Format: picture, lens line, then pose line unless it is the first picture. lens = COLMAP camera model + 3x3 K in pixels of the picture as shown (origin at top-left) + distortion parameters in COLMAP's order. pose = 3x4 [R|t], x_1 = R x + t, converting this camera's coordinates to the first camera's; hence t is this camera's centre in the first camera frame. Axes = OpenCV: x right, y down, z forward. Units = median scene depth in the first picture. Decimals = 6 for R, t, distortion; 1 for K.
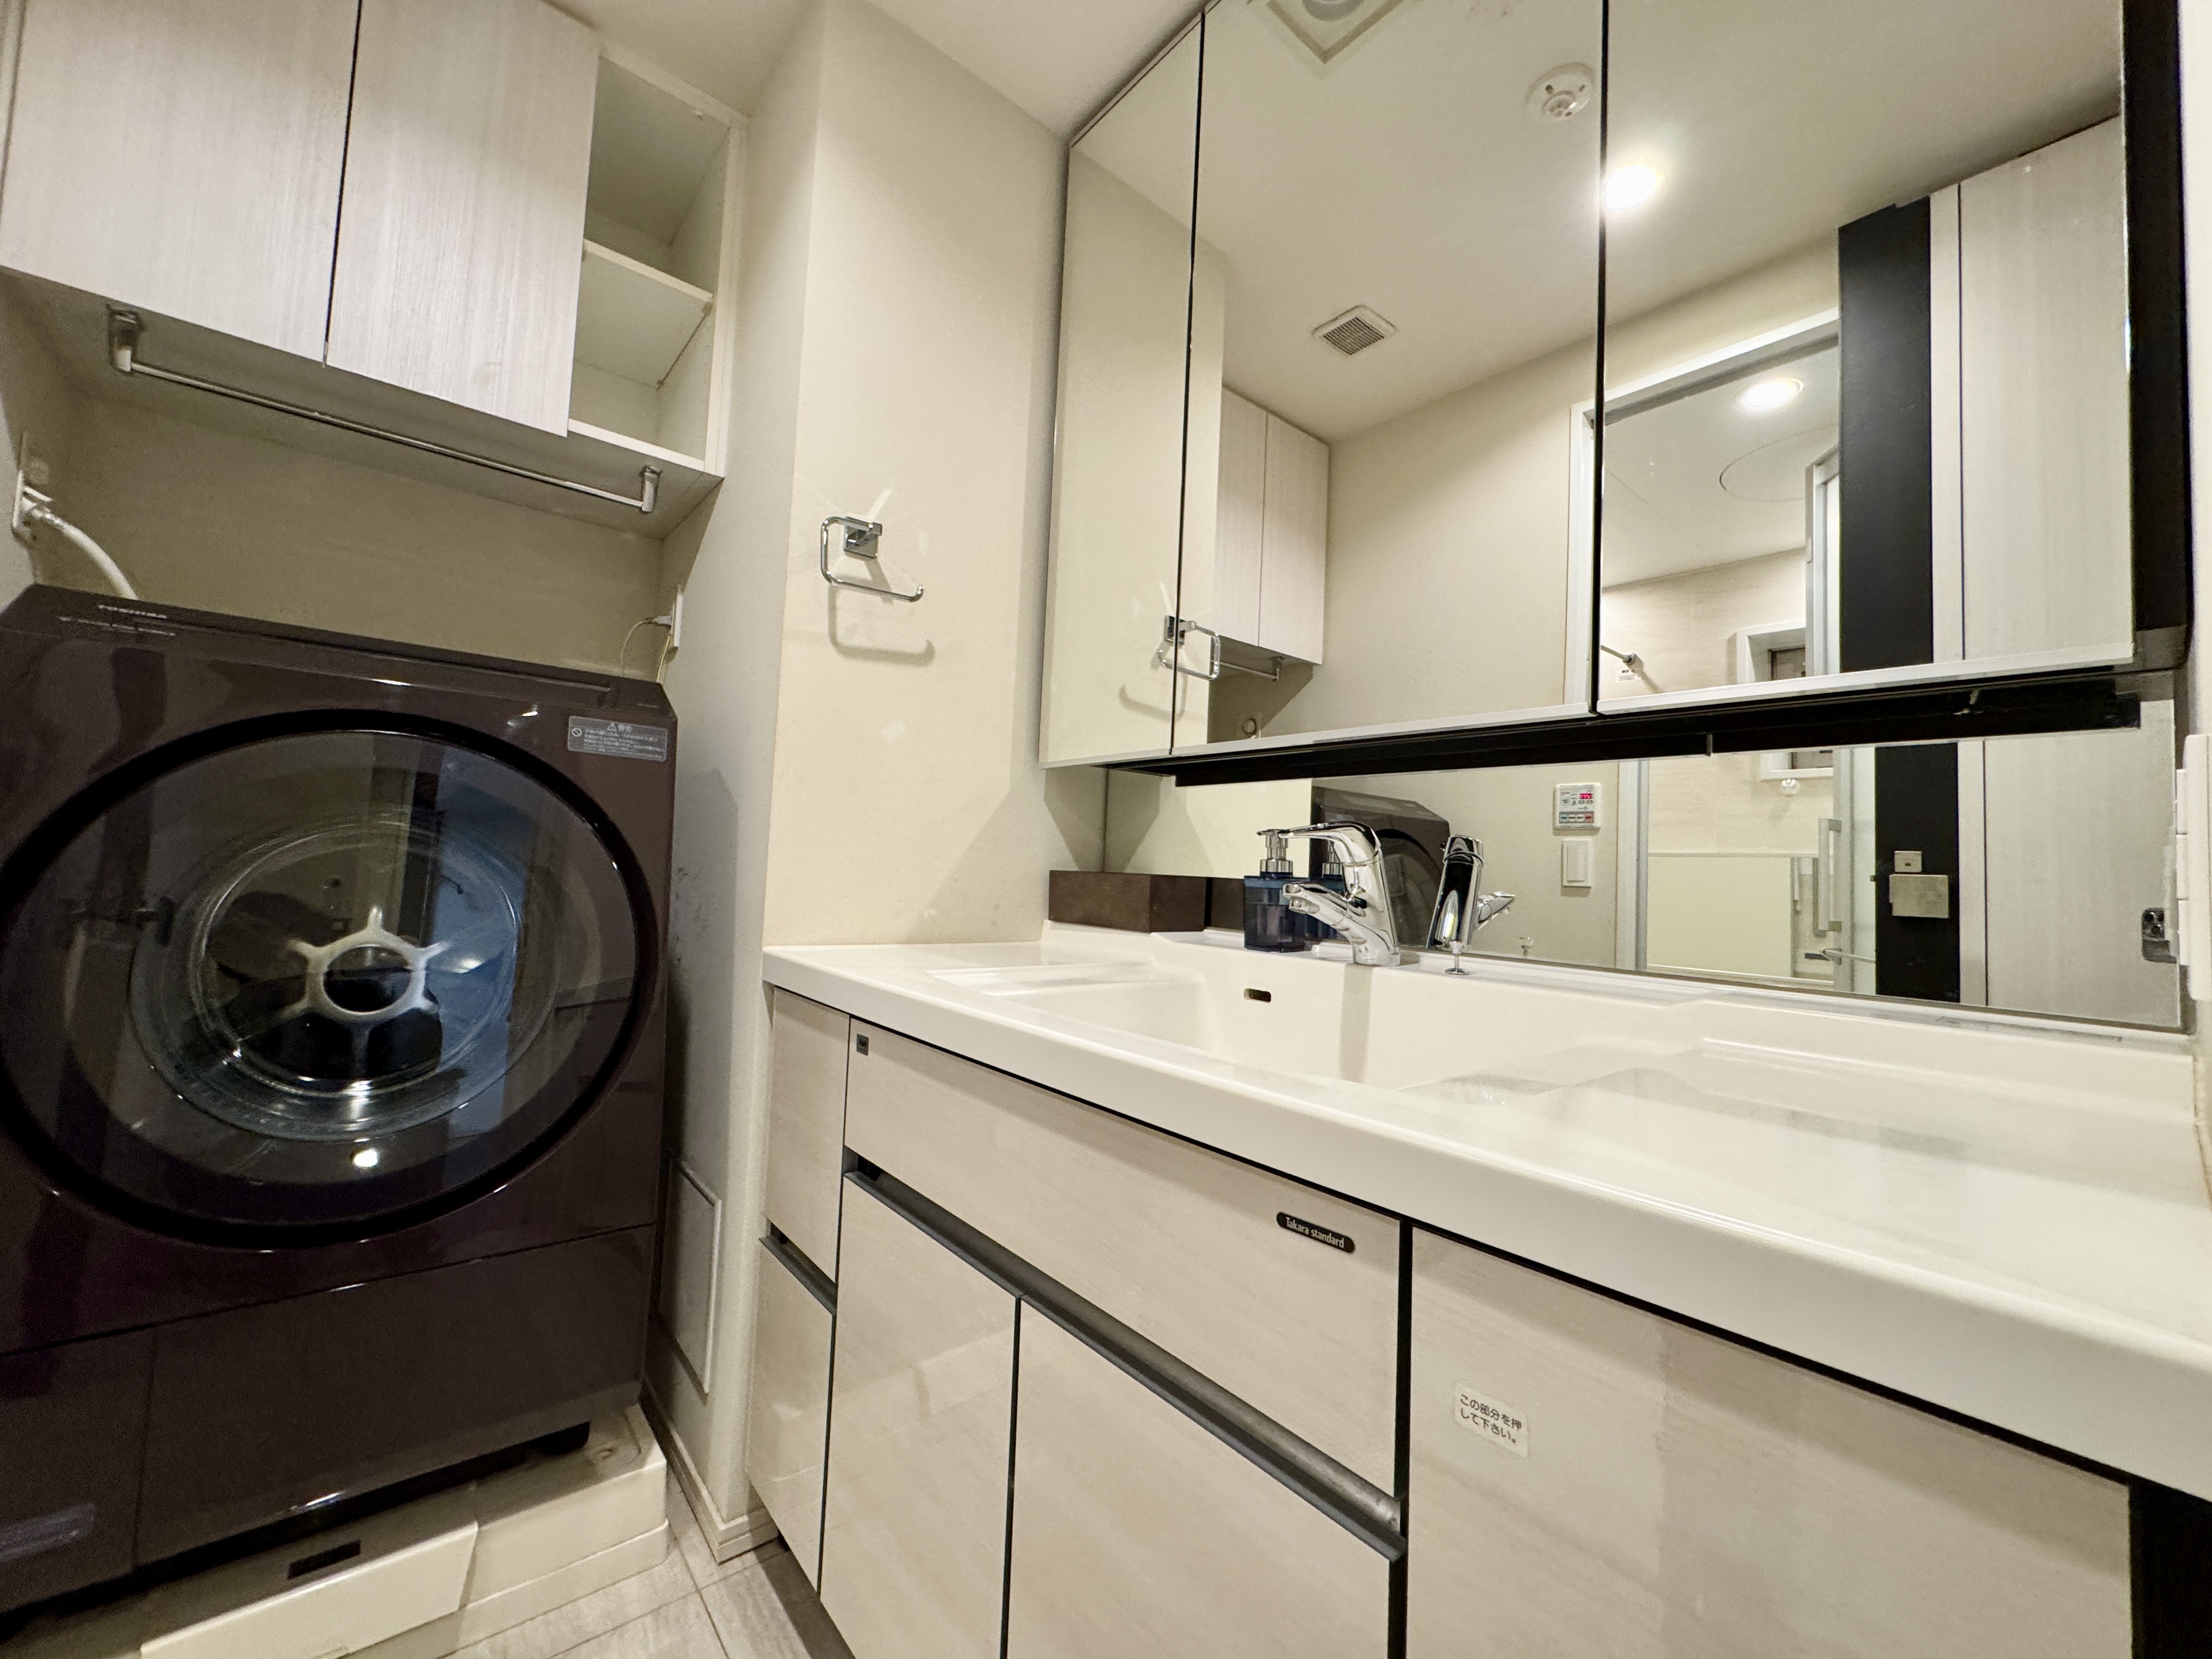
lens RADIAL K [[874.6, 0, 1109.7], [0, 874.6, 834.8], [0, 0, 1]] dist [0.000433, 0.000098]
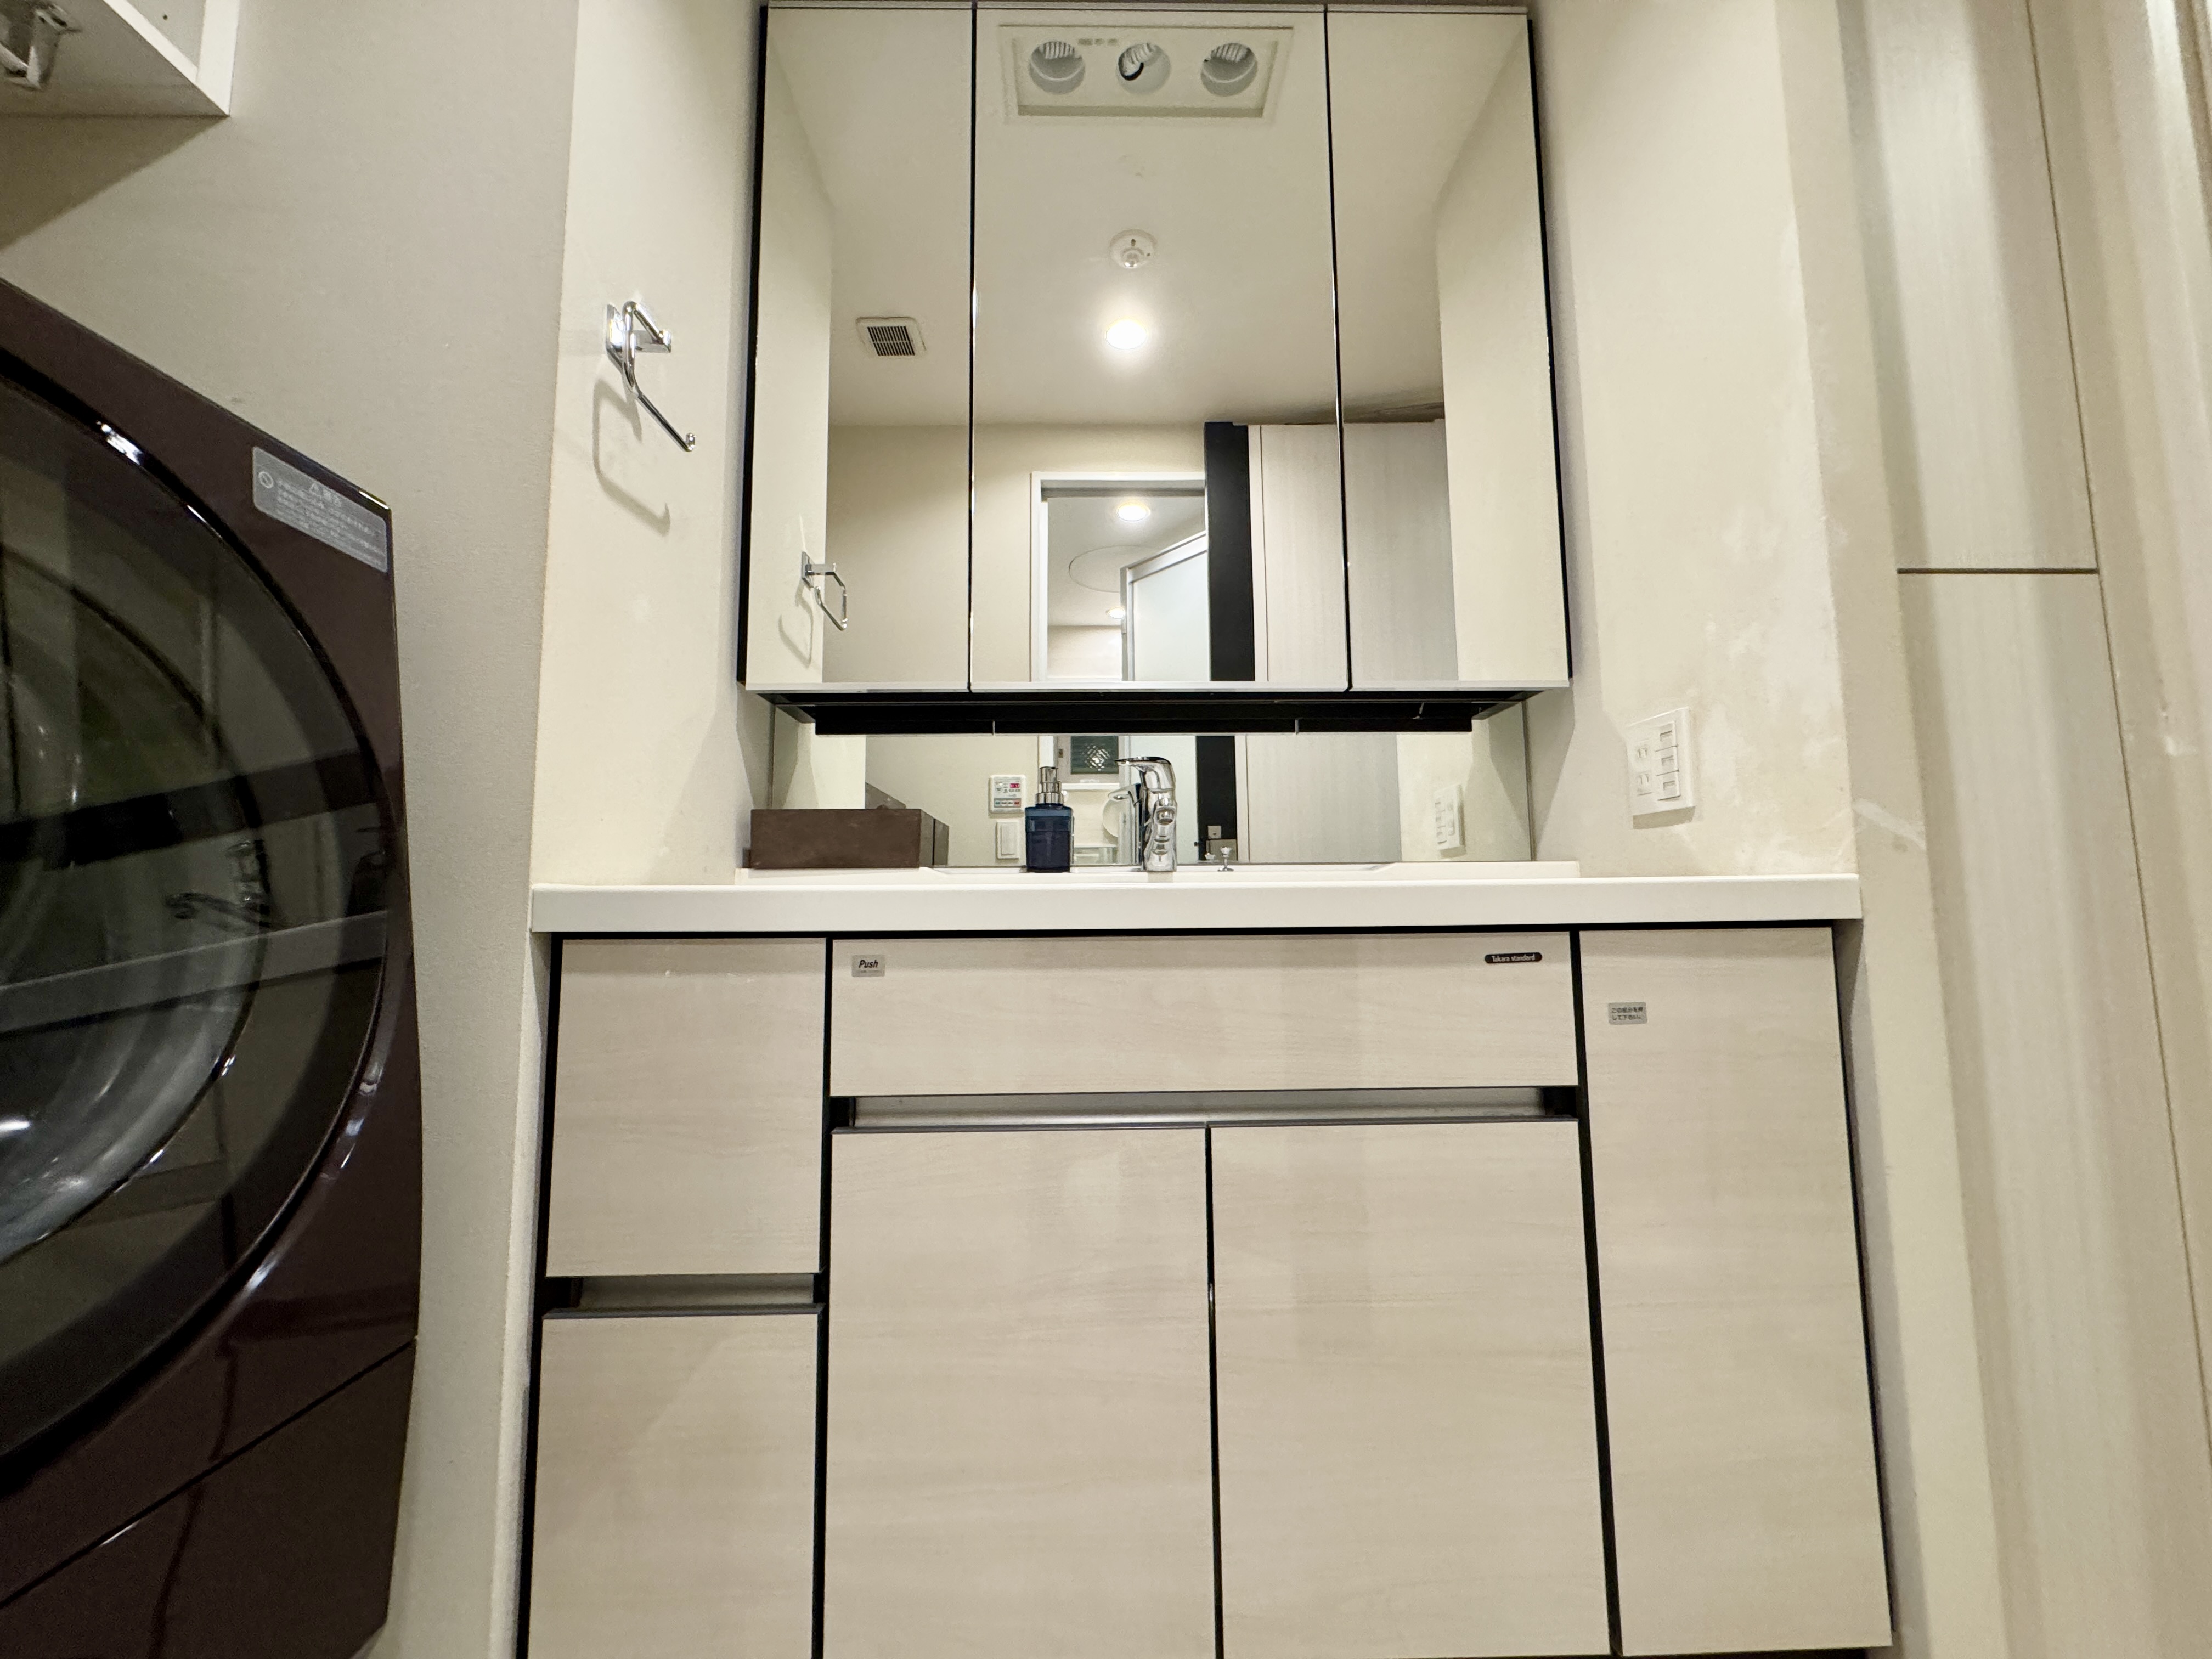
lens RADIAL K [[879.1, 0, 1102.6], [0, 879.1, 824.0], [0, 0, 1]] dist [-0.001707, 0.000293]
pose [[0.629152, 0.026943, 0.776815, -0.489321], [0.005596, 0.999216, -0.039189, 0.085139], [-0.777262, 0.029003, 0.628508, 0.179934]]
